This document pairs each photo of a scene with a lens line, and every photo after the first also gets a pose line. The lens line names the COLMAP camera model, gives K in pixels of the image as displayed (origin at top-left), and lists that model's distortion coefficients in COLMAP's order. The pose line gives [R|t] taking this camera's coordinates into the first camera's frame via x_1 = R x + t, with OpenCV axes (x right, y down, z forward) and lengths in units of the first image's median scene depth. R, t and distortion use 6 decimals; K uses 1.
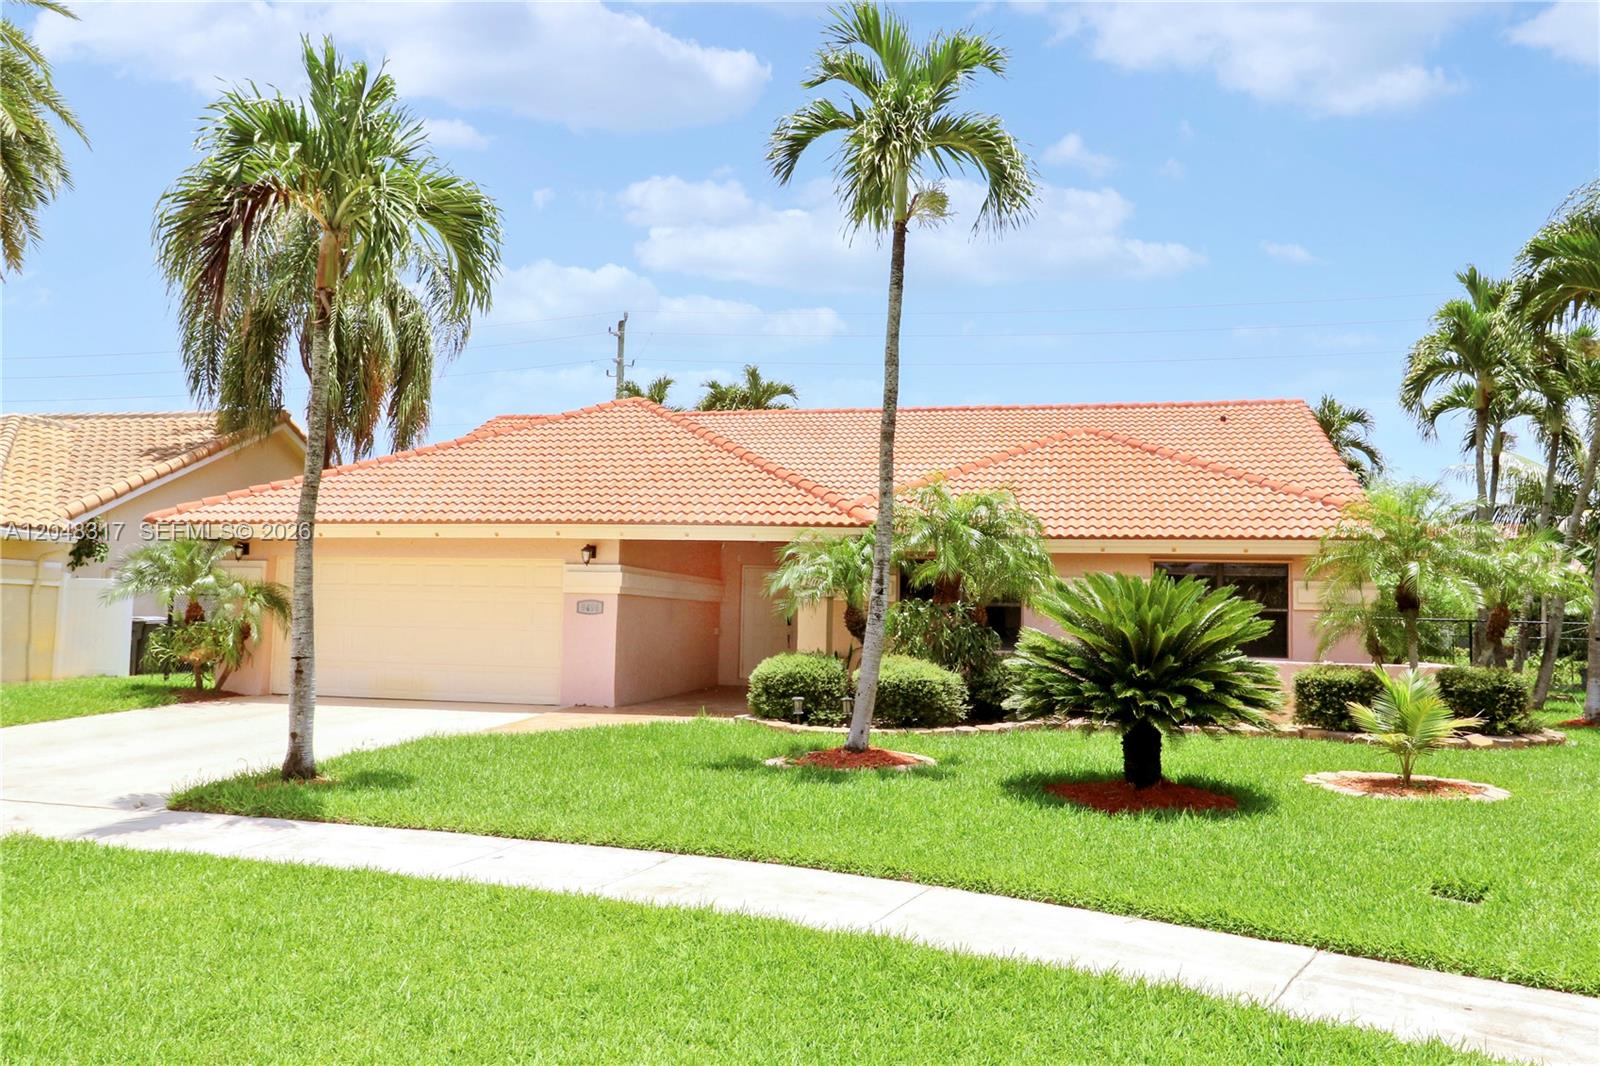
lens RADIAL K [[885.2, 0, 770.2], [0, 885.2, 537.6], [0, 0, 1]] dist [0.001748, -0.000639]
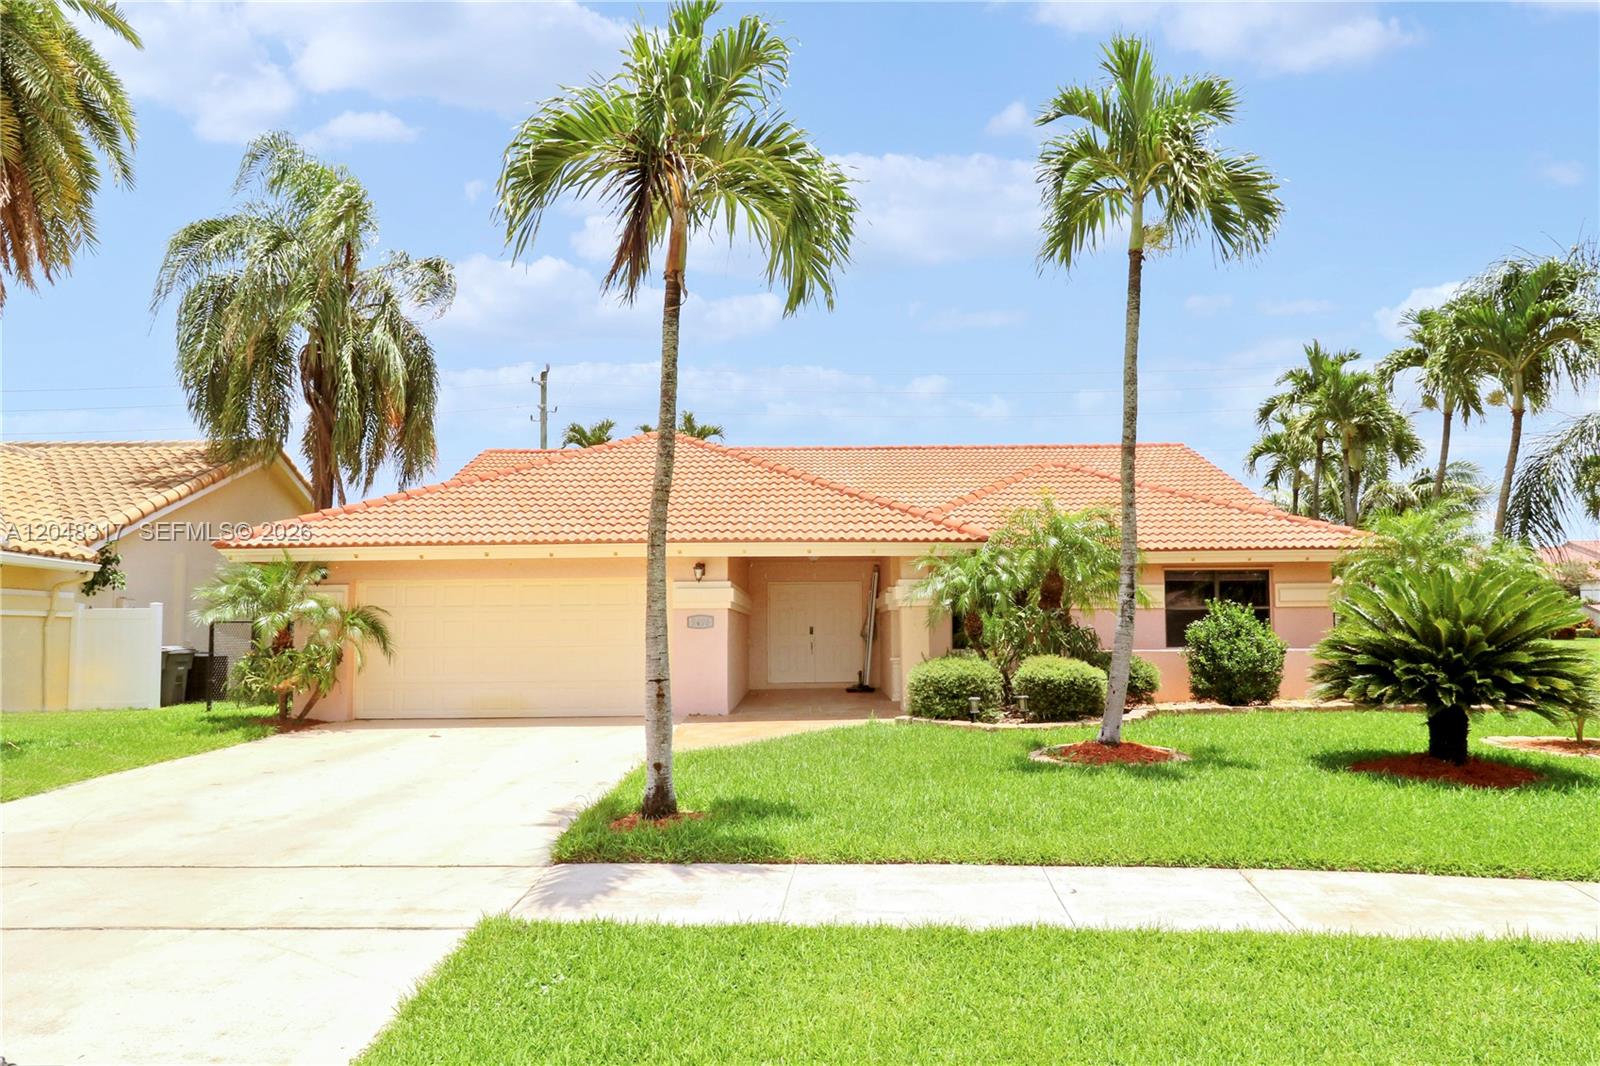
lens RADIAL K [[736.8, 0, 779.5], [0, 736.8, 565.7], [0, 0, 1]] dist [-0.004351, -0.000743]
pose [[0.983026, -0.015185, 0.182838, -0.269908], [0.014437, 0.999881, 0.005424, 0.008422], [-0.182898, -0.002692, 0.983128, 0.119345]]
